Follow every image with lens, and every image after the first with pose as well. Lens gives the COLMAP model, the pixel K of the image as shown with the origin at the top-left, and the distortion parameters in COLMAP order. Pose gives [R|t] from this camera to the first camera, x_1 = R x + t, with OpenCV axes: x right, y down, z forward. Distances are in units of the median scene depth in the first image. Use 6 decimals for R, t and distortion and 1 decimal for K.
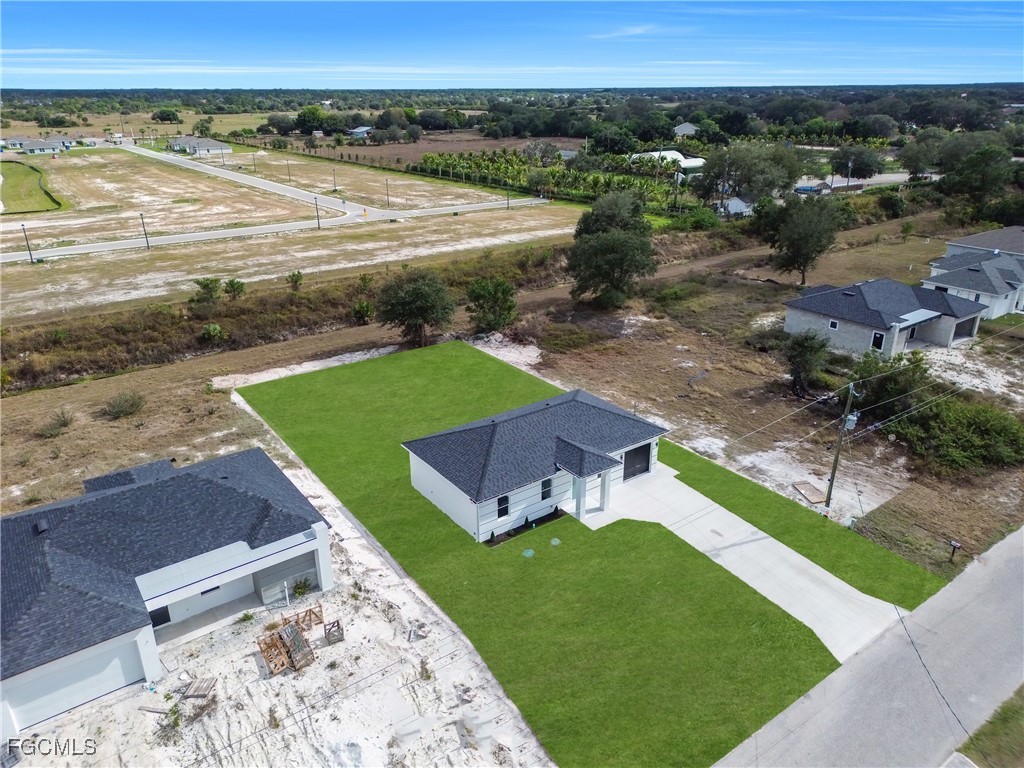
lens RADIAL K [[716.3, 0, 511.1], [0, 716.3, 382.0], [0, 0, 1]] dist [0.063339, -0.067895]
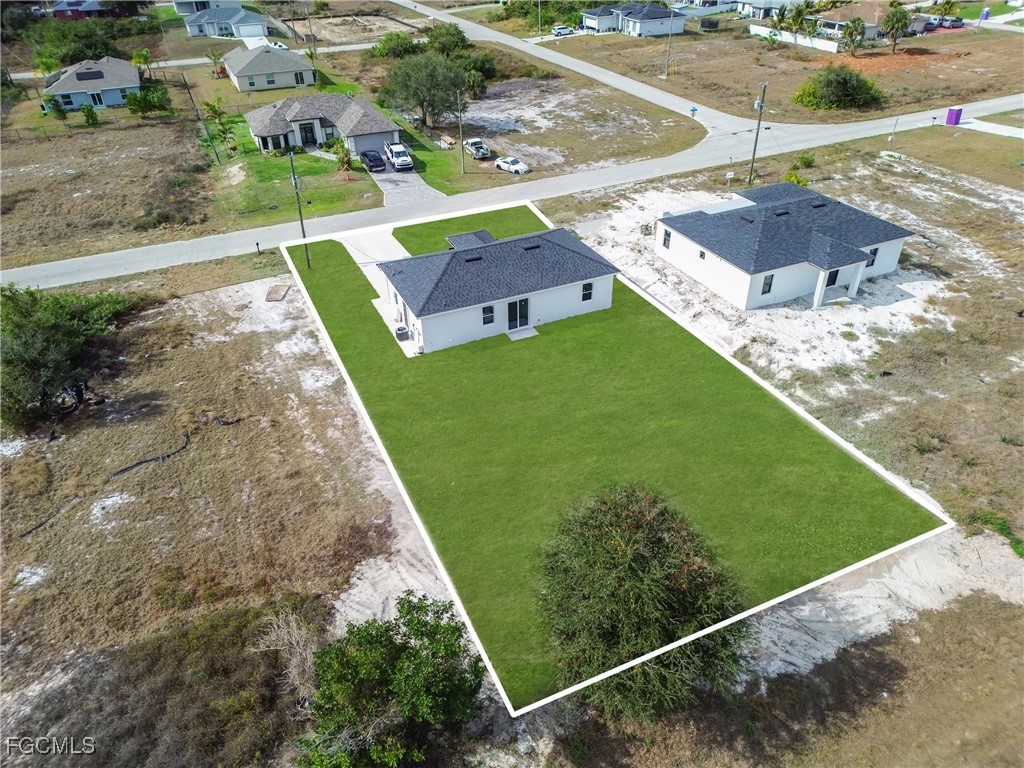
lens RADIAL K [[716.3, 0, 511.1], [0, 716.3, 382.0], [0, 0, 1]] dist [0.063339, -0.067895]
pose [[-0.979304, -0.095160, 0.178629, -0.136031], [0.096491, 0.556306, 0.825356, -0.503293], [-0.177913, 0.825511, -0.535611, 1.190045]]
